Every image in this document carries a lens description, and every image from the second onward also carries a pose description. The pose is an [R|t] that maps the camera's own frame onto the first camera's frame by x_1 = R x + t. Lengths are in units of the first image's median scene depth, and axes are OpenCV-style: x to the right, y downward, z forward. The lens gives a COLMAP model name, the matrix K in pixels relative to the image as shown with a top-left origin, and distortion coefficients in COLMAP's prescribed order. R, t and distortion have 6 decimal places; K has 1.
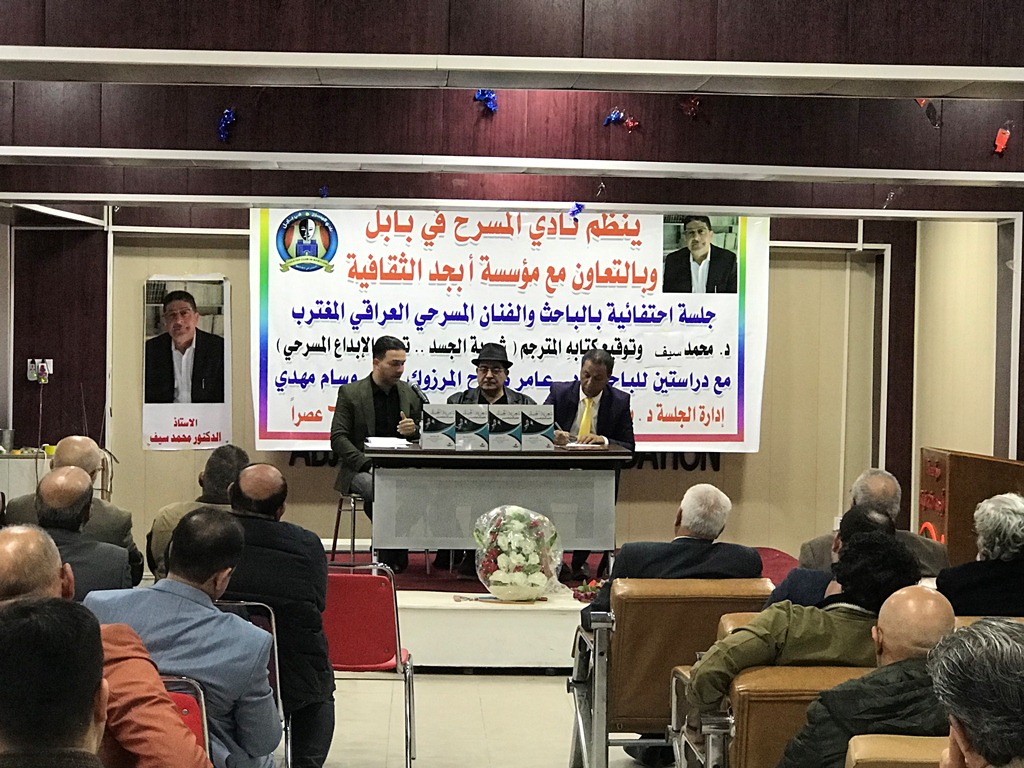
lens RADIAL K [[2291.6, 0, 512.0], [0, 2291.6, 384.0], [0, 0, 1]] dist [-0.009950, 0.079522]
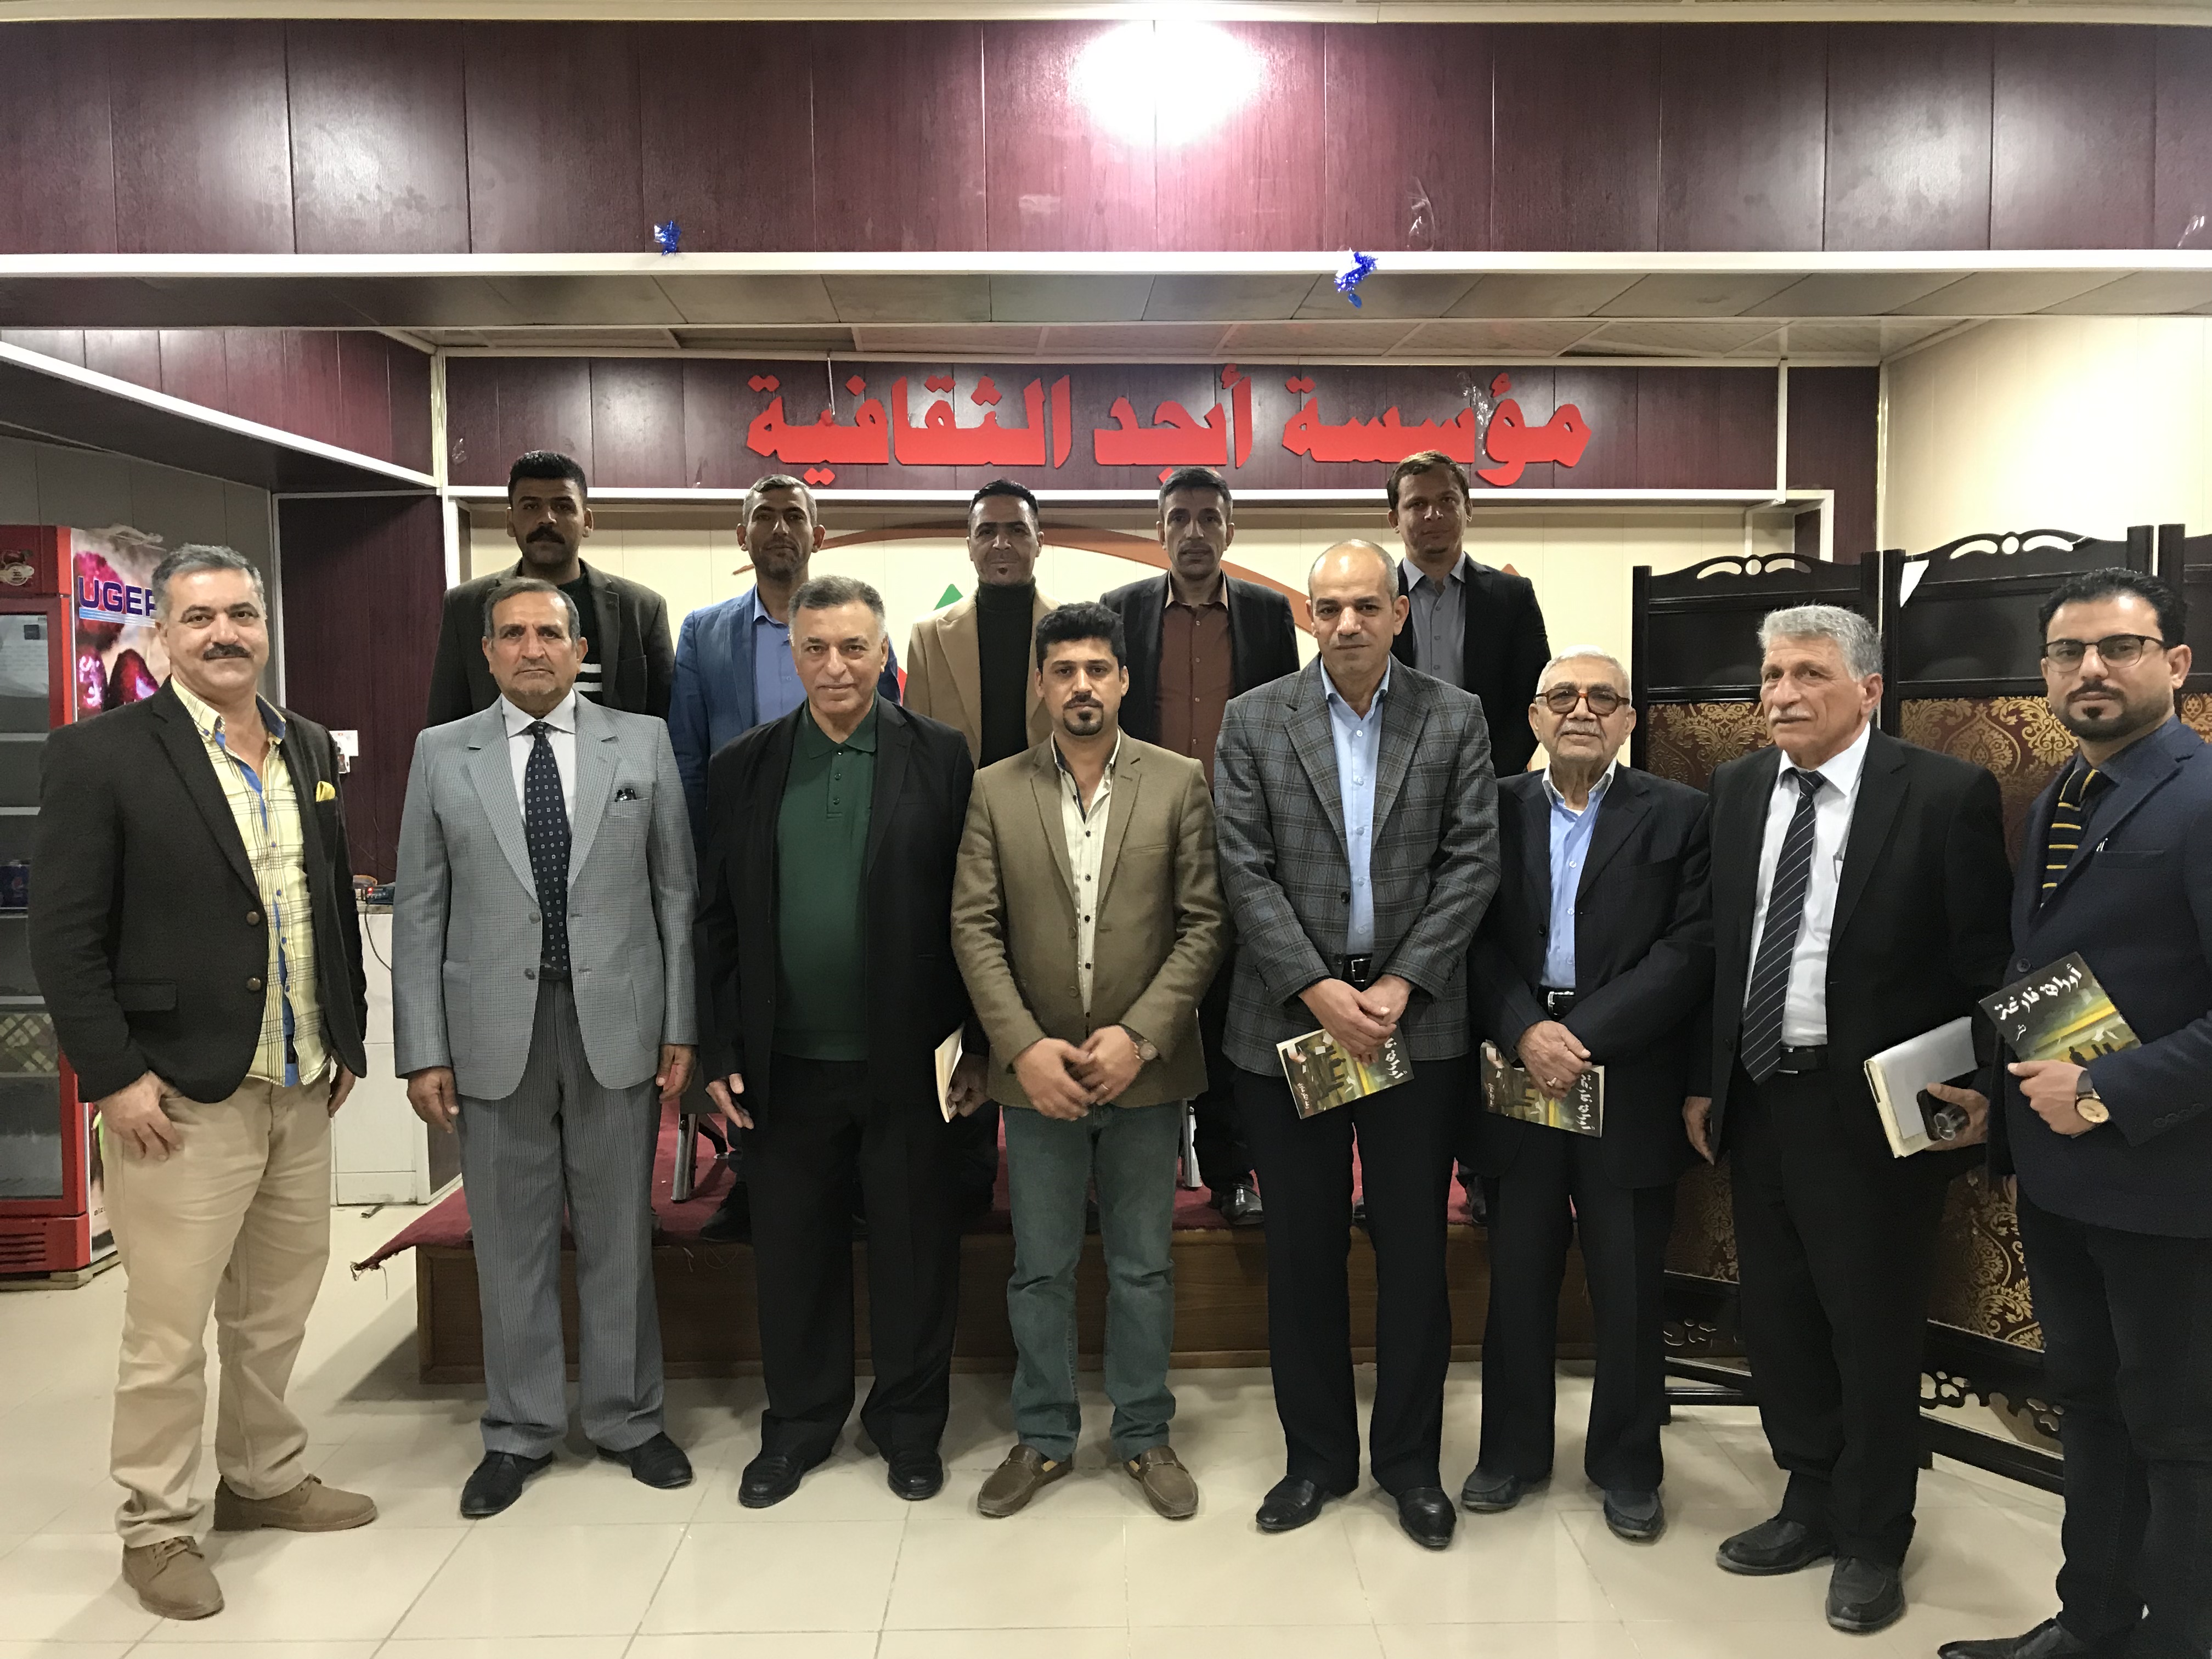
lens RADIAL K [[1763.4, 0, 1106.0], [0, 1763.4, 829.5], [0, 0, 1]] dist [0.055820, -0.126160]
pose [[0.999909, -0.013426, 0.001265, -0.008083], [0.013298, 0.997242, 0.073013, -0.015007], [-0.002242, -0.072989, 0.997330, 0.604167]]
